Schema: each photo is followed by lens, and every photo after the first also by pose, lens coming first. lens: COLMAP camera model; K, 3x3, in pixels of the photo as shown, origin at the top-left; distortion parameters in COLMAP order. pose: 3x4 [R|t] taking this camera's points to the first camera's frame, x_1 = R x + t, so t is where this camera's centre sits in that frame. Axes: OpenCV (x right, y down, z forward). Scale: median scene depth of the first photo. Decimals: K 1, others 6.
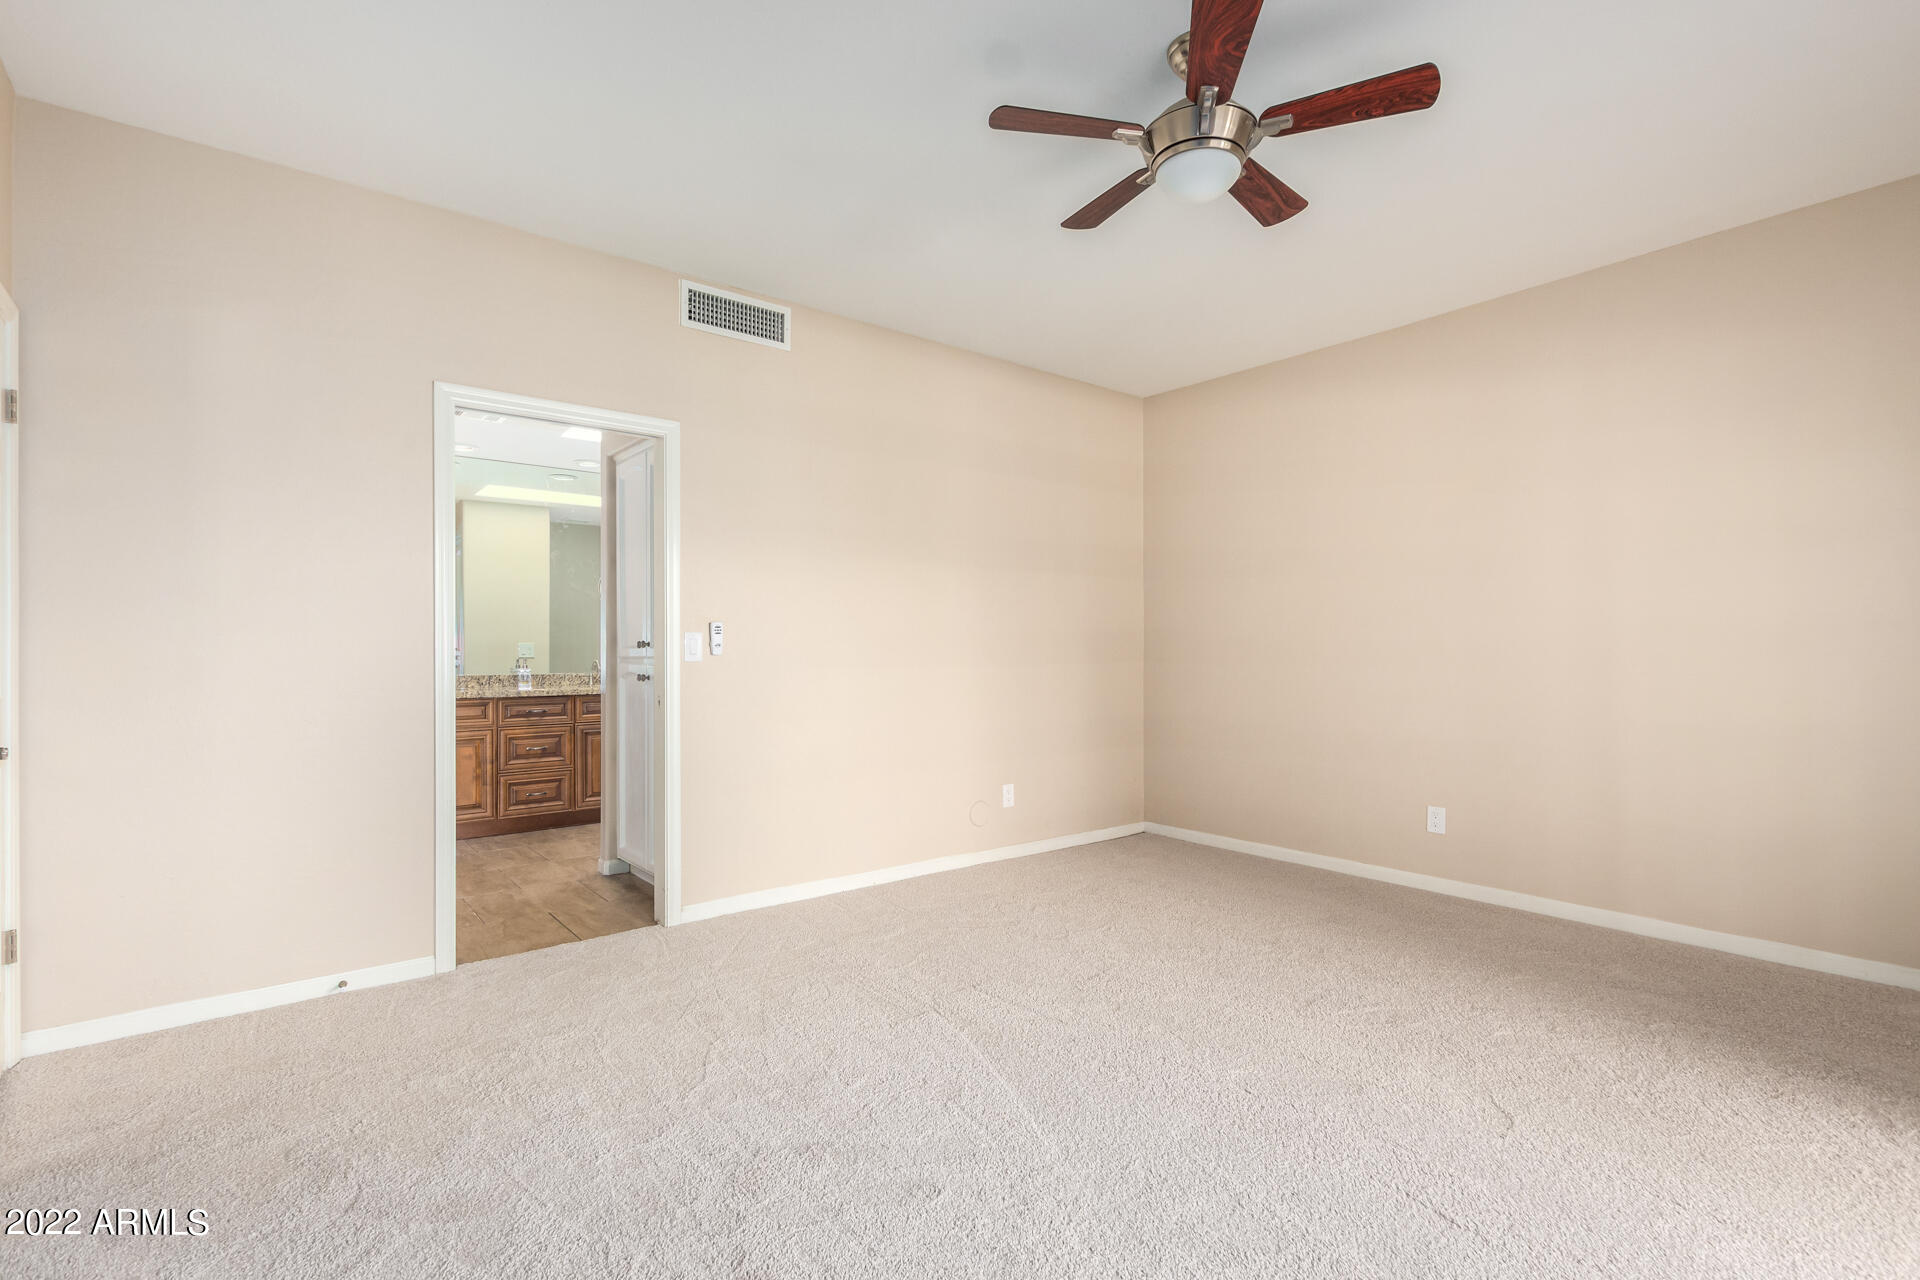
lens RADIAL K [[886.8, 0, 954.5], [0, 886.8, 642.9], [0, 0, 1]] dist [0.016683, -0.009790]
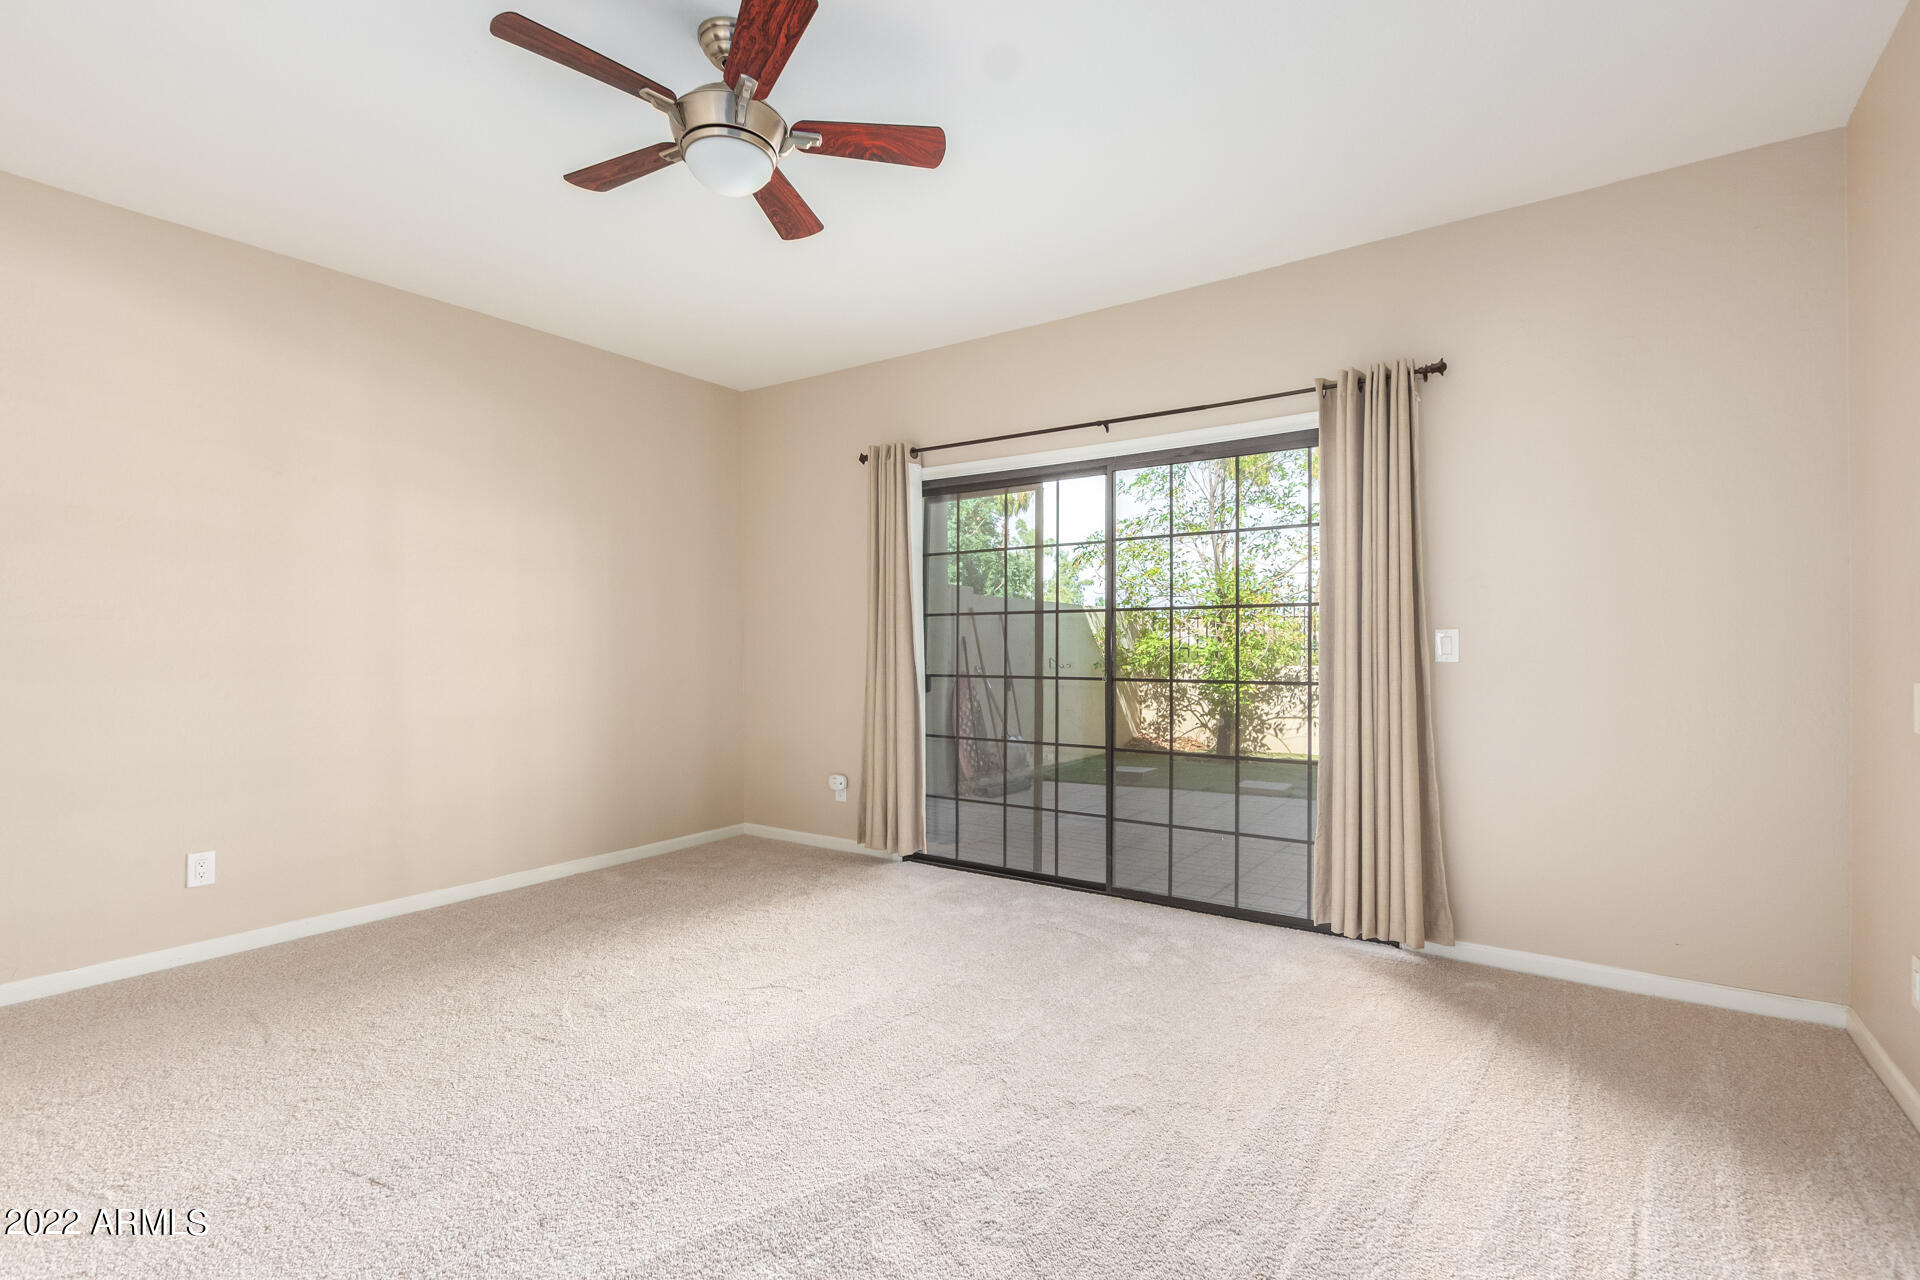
lens RADIAL K [[886.8, 0, 954.5], [0, 886.8, 642.9], [0, 0, 1]] dist [0.016683, -0.009790]
pose [[-0.283404, 0.003952, 0.958992, -0.805526], [-0.000952, 0.999990, -0.004403, 0.000596], [-0.959000, -0.002160, -0.283398, 1.143547]]
